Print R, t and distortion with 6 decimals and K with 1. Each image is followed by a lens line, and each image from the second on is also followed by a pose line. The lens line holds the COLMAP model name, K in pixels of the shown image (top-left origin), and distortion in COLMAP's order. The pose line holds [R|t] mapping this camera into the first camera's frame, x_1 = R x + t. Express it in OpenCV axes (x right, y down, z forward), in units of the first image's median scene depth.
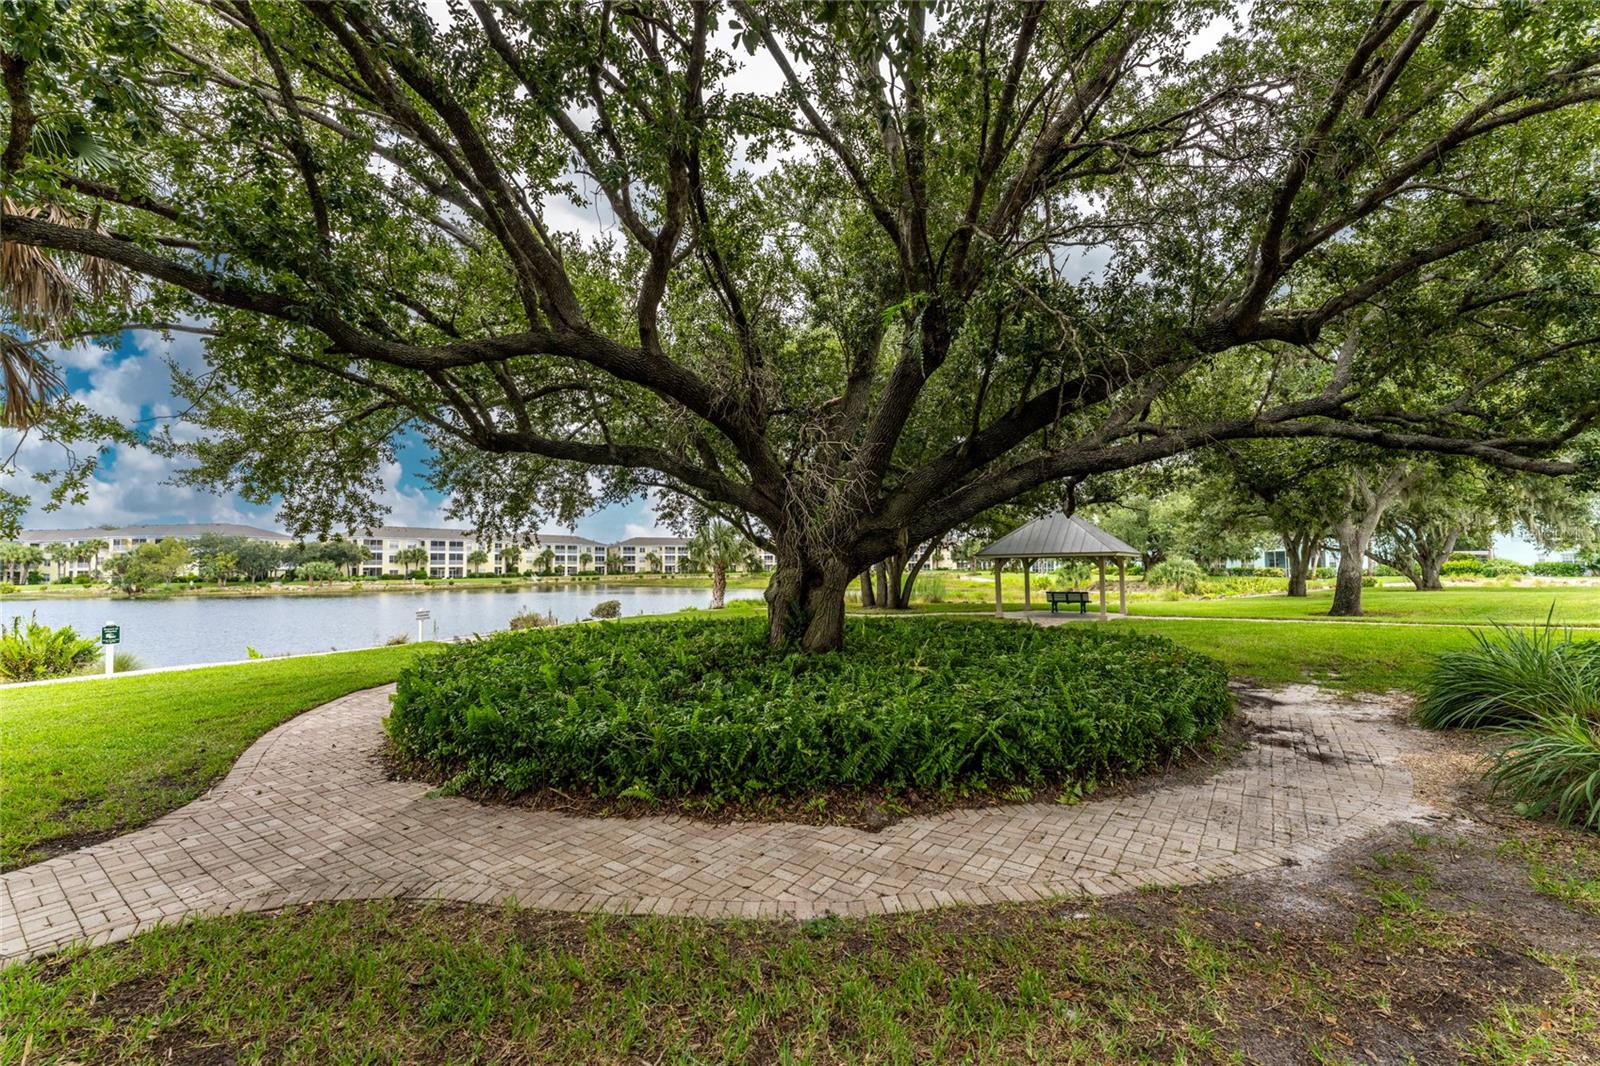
lens RADIAL K [[643.0, 0, 803.3], [0, 643.0, 535.8], [0, 0, 1]] dist [-0.001108, -0.000102]
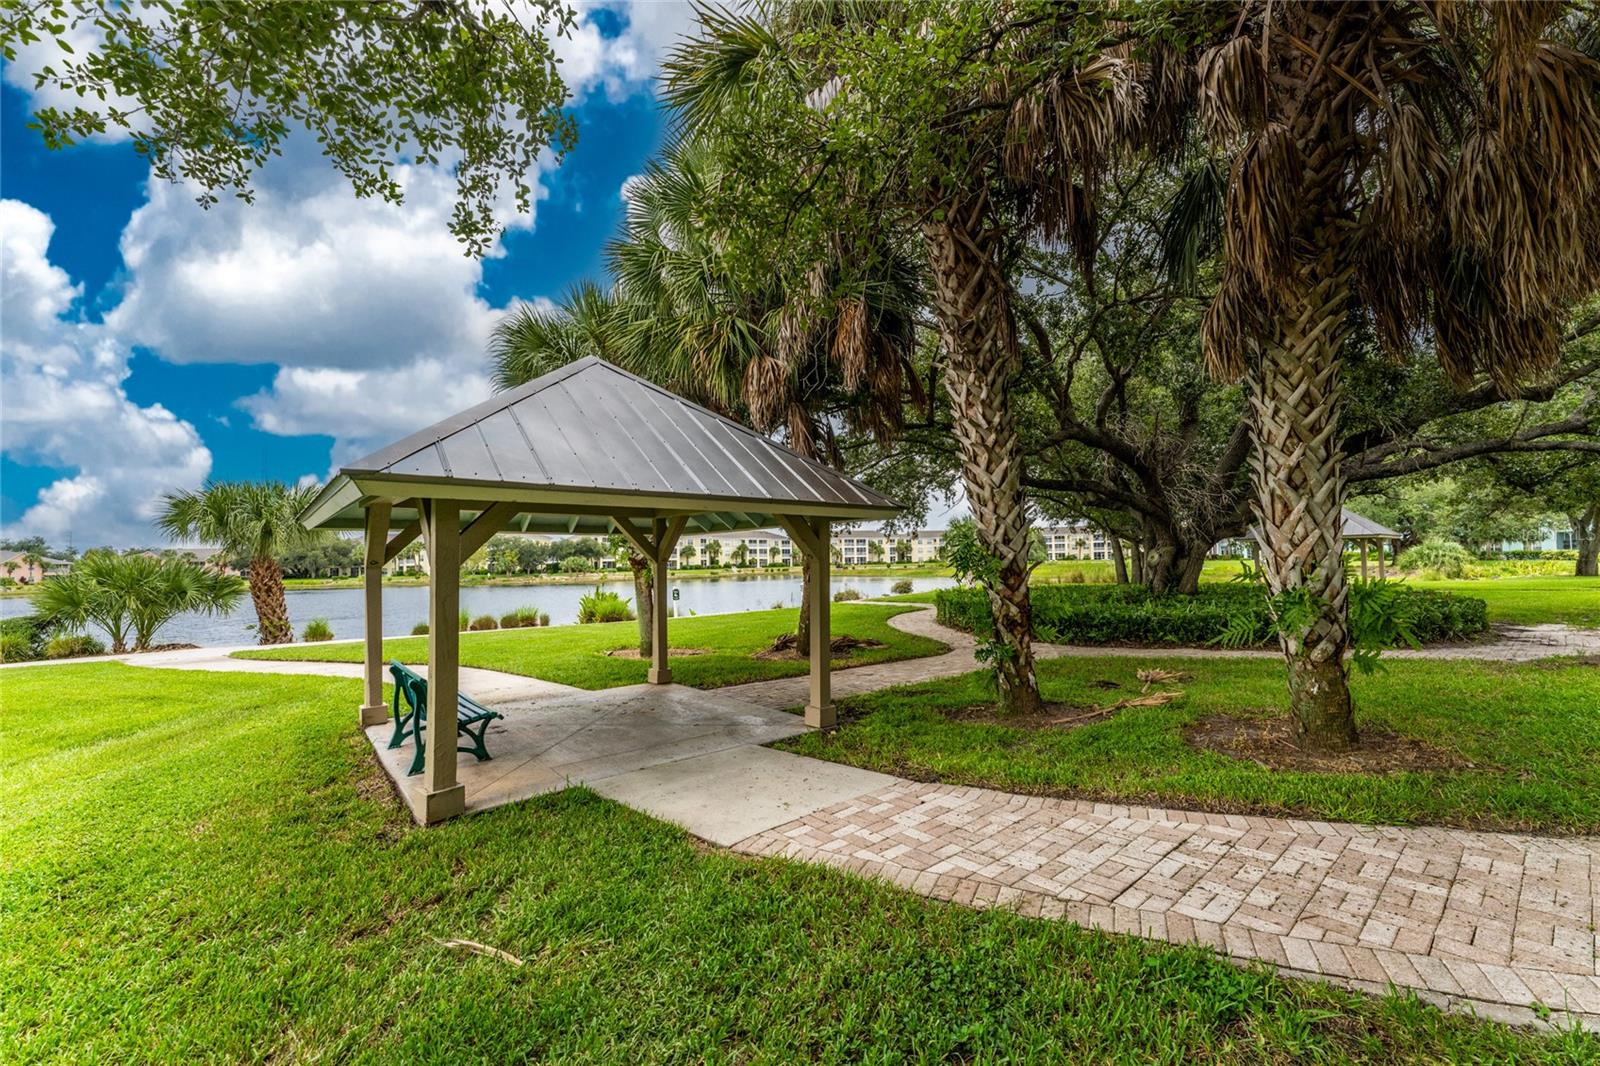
lens RADIAL K [[644.8, 0, 801.1], [0, 644.8, 538.8], [0, 0, 1]] dist [0.001500, 0.000185]
pose [[0.969313, -0.018118, -0.245161, -0.066836], [0.022364, 0.999644, 0.014547, -0.001953], [0.244810, -0.019583, 0.969373, -0.109018]]
